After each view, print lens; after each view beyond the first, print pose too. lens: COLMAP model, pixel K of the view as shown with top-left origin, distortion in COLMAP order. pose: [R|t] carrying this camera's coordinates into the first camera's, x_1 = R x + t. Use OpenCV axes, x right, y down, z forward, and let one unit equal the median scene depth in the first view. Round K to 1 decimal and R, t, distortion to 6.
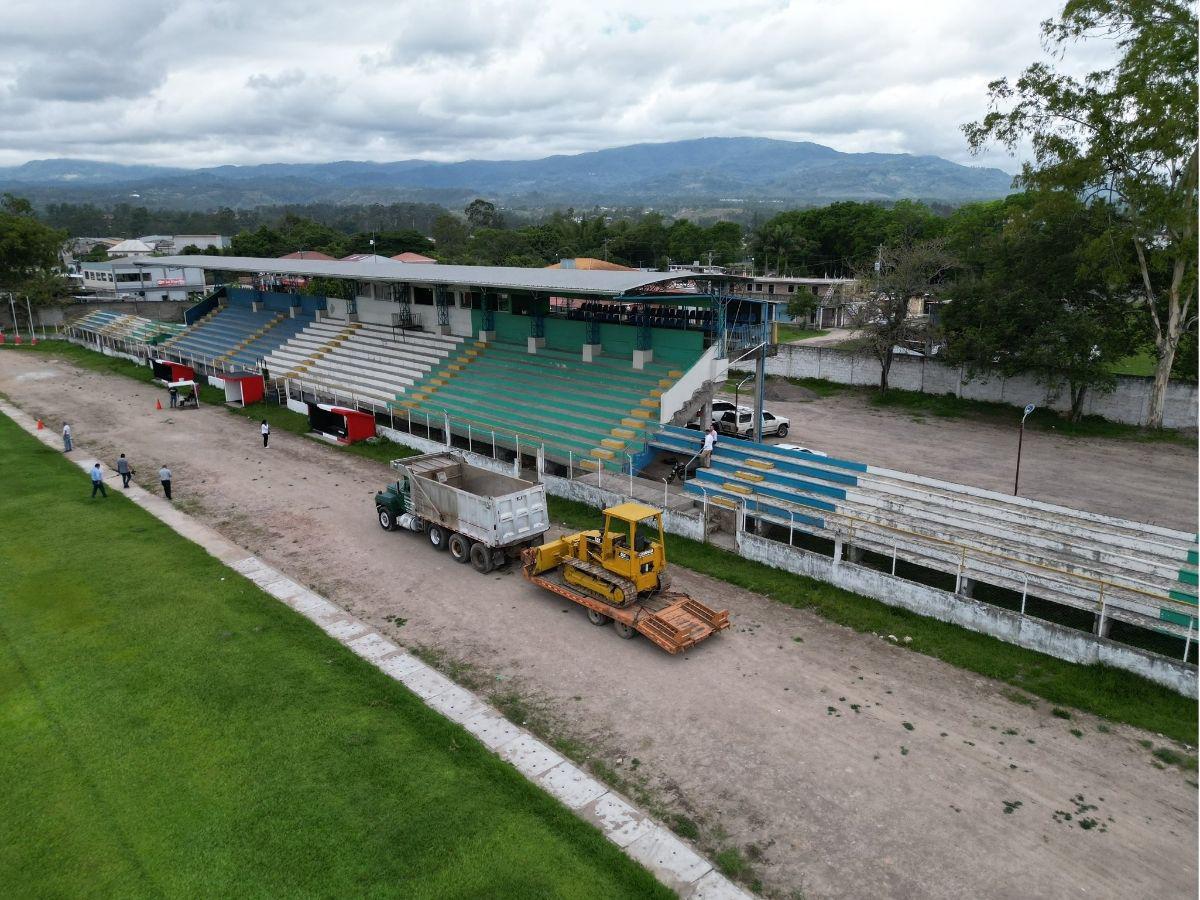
lens RADIAL K [[843.6, 0, 600.0], [0, 843.6, 450.0], [0, 0, 1]] dist [0.055771, -0.040734]
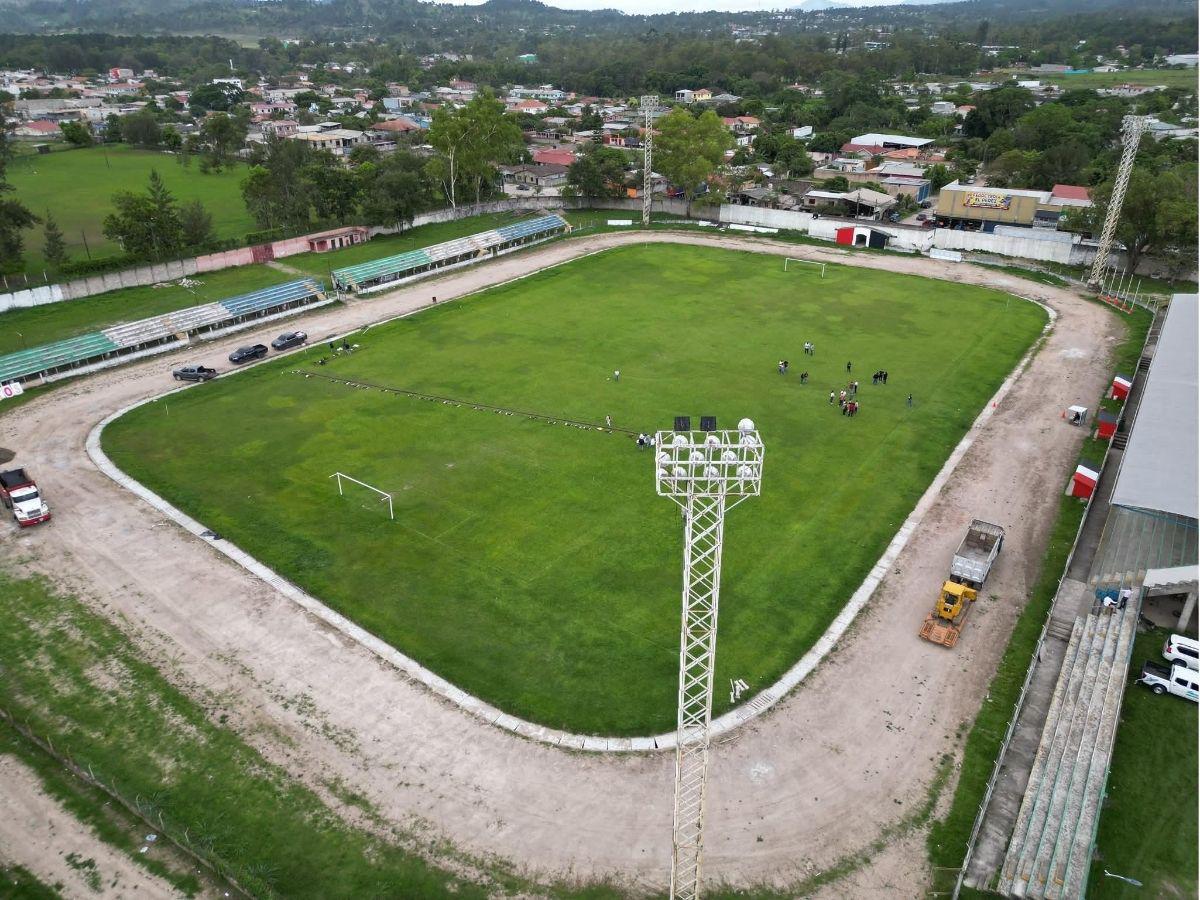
lens RADIAL K [[843.6, 0, 600.0], [0, 843.6, 450.0], [0, 0, 1]] dist [0.055771, -0.040734]
pose [[0.206140, 0.440309, -0.873861, 1.900156], [-0.237644, 0.888832, 0.391794, -1.055829], [0.949227, 0.126904, 0.287861, -0.773065]]
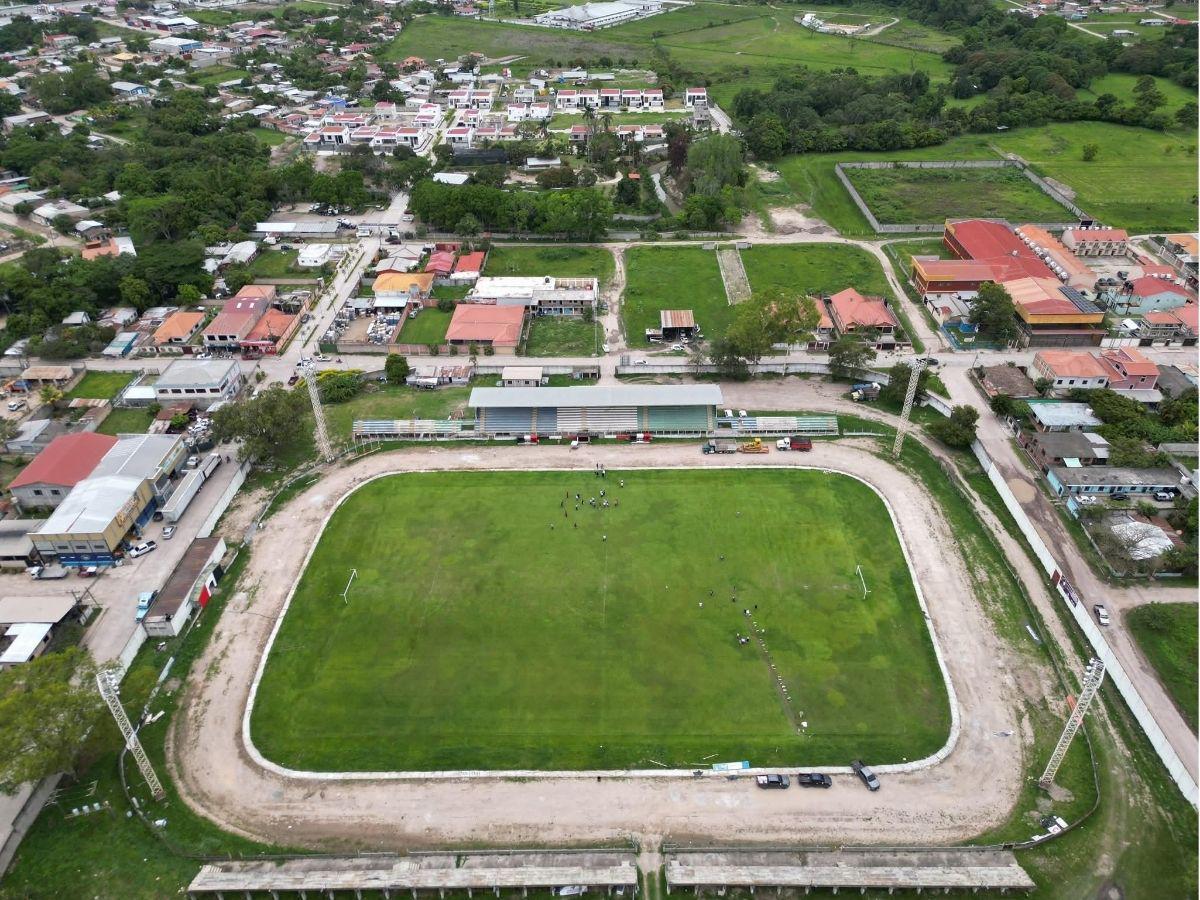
lens RADIAL K [[843.6, 0, 600.0], [0, 843.6, 450.0], [0, 0, 1]] dist [0.055771, -0.040734]
pose [[0.687456, -0.414855, 0.596070, -6.348216], [0.182311, 0.893079, 0.411307, -3.726218], [-0.702970, -0.174086, 0.689585, -3.849199]]
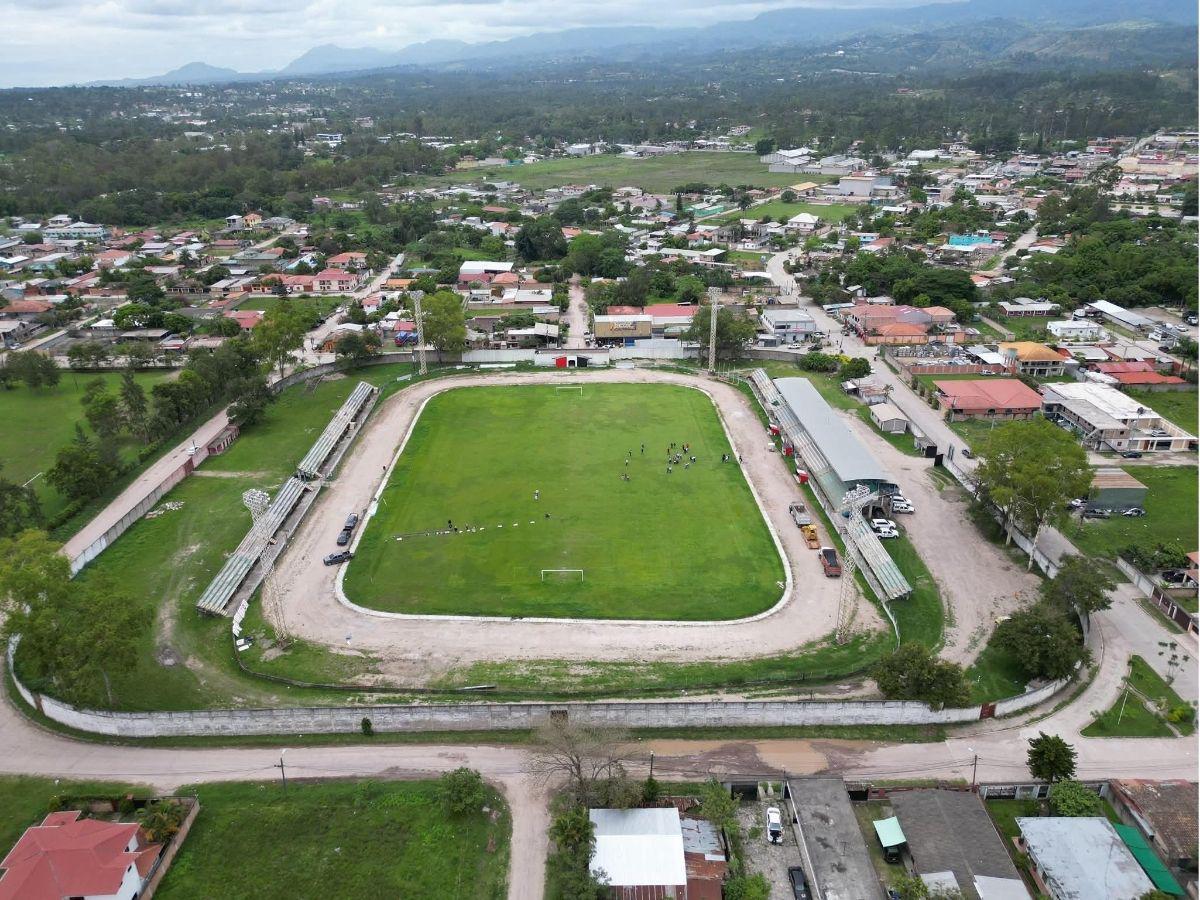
lens RADIAL K [[839.2, 0, 600.0], [0, 839.2, 450.0], [0, 0, 1]] dist [0.072966, -0.040987]
pose [[0.743705, 0.261007, -0.615450, 2.822564], [-0.154359, 0.962800, 0.221788, -1.785443], [0.650444, -0.069945, 0.756327, -5.240530]]
